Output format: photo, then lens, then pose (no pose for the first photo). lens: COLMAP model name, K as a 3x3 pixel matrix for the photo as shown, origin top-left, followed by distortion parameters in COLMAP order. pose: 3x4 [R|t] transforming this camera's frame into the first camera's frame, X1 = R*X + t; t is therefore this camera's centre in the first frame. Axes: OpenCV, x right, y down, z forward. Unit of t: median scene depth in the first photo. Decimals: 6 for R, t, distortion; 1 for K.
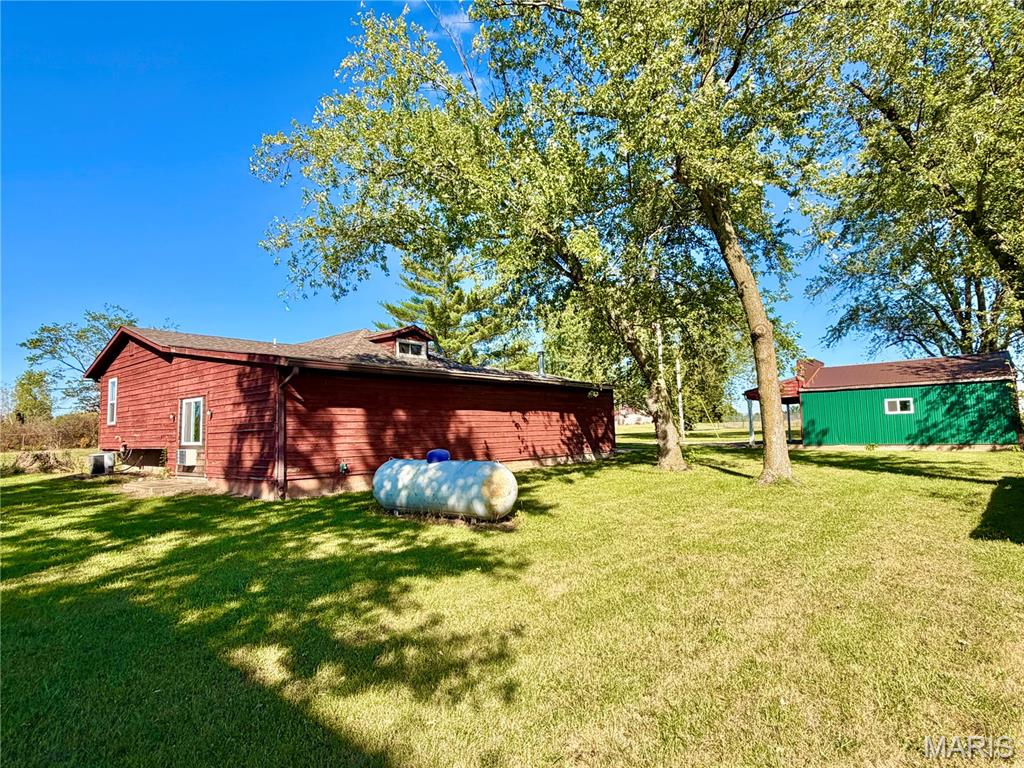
lens RADIAL K [[572.3, 0, 512.0], [0, 572.3, 384.0], [0, 0, 1]] dist [-0.000169, 0.000453]
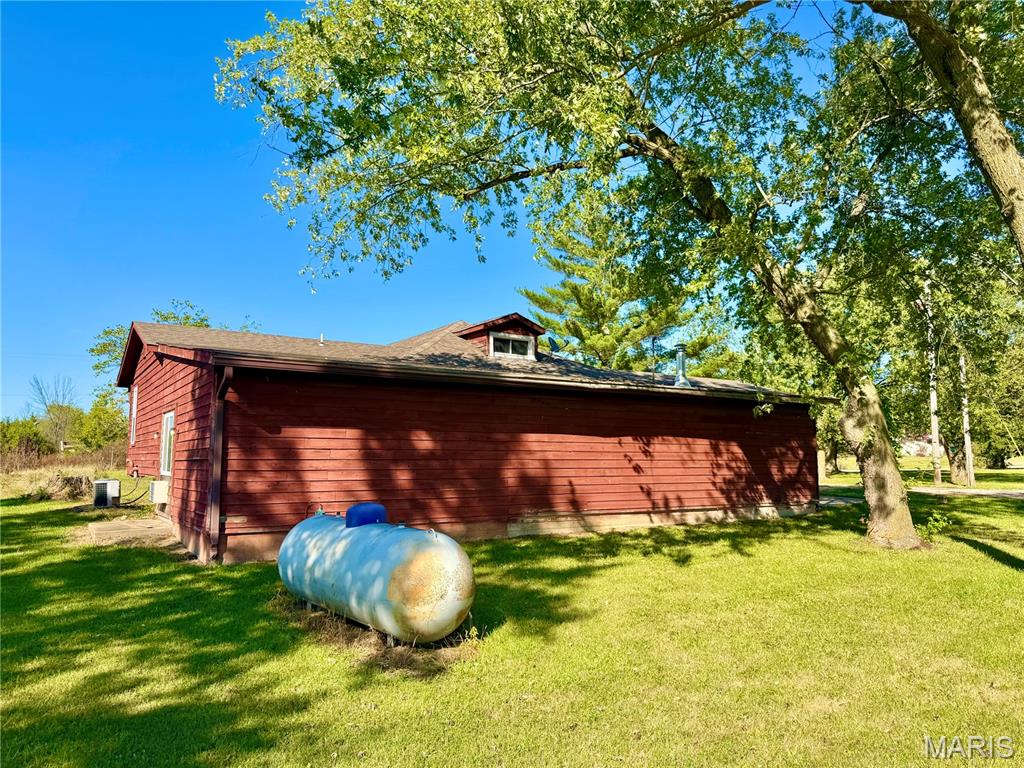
lens RADIAL K [[719.4, 0, 512.0], [0, 719.4, 384.0], [0, 0, 1]] dist [0.062111, -0.101197]
pose [[0.952710, -0.003984, -0.303853, 0.121630], [-0.001764, 0.999825, -0.018638, 0.003628], [0.303874, 0.018292, 0.952536, 0.181002]]
